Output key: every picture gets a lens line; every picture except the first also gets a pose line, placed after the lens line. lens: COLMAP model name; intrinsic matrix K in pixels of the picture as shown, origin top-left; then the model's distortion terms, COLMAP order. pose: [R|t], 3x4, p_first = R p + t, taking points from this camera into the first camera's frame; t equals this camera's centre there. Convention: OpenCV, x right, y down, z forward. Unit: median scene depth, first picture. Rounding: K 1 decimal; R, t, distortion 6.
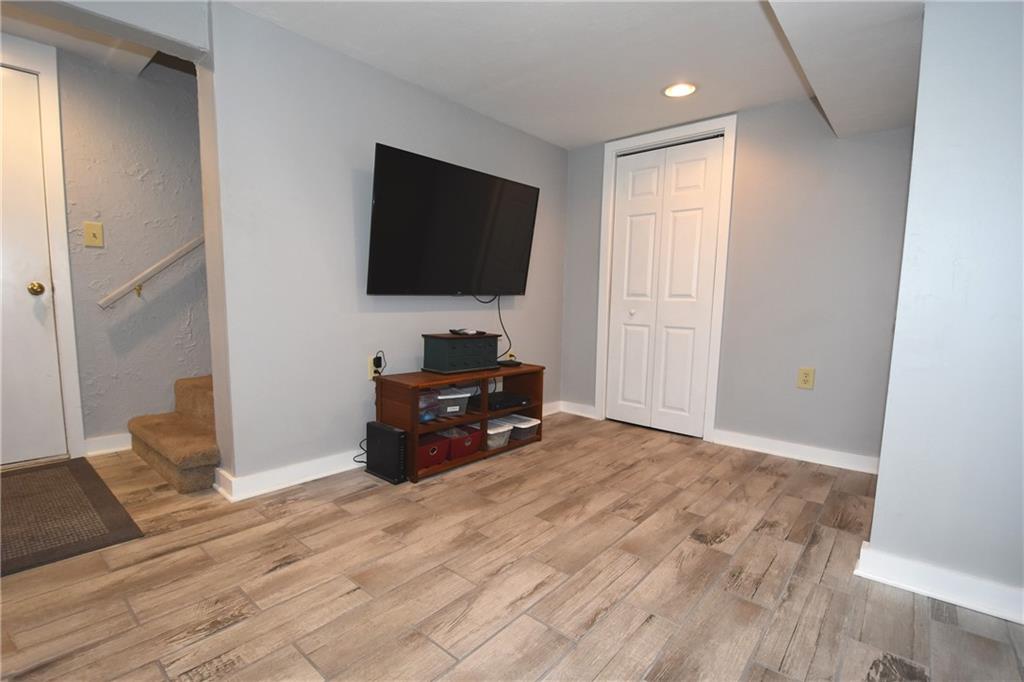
lens RADIAL K [[474.8, 0, 510.4], [0, 474.8, 347.3], [0, 0, 1]] dist [-0.009650, -0.003041]
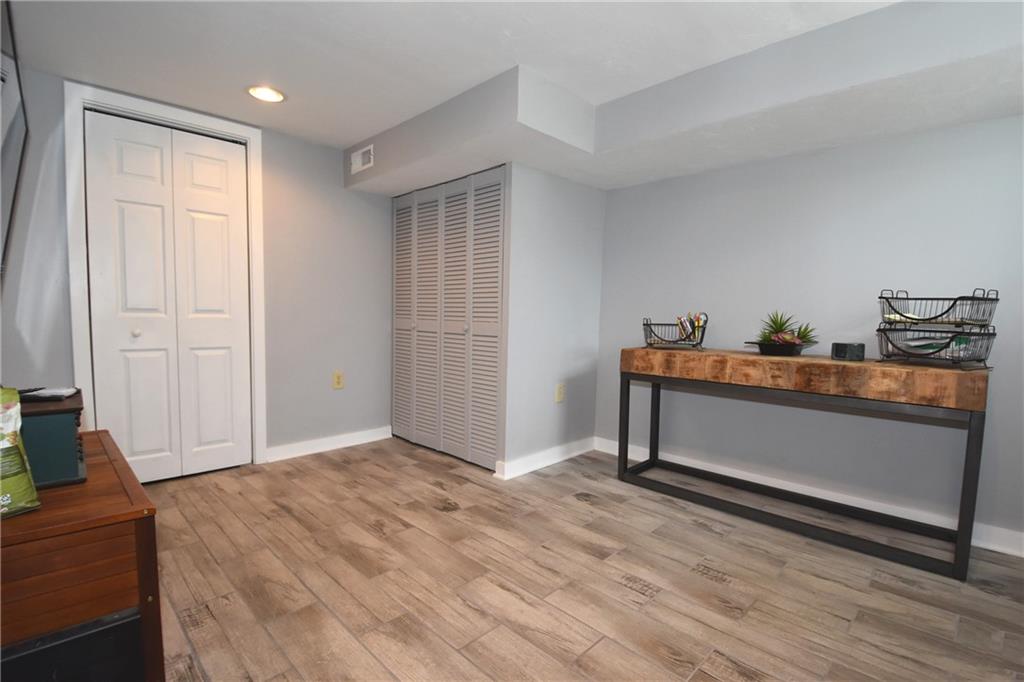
lens RADIAL K [[474.8, 0, 510.4], [0, 474.8, 339.9], [0, 0, 1]] dist [-0.009650, -0.003041]
pose [[0.073916, -0.073038, 0.994586, -0.674413], [0.088855, 0.993830, 0.066379, -0.096244], [-0.993298, 0.083468, 0.079950, 0.578688]]
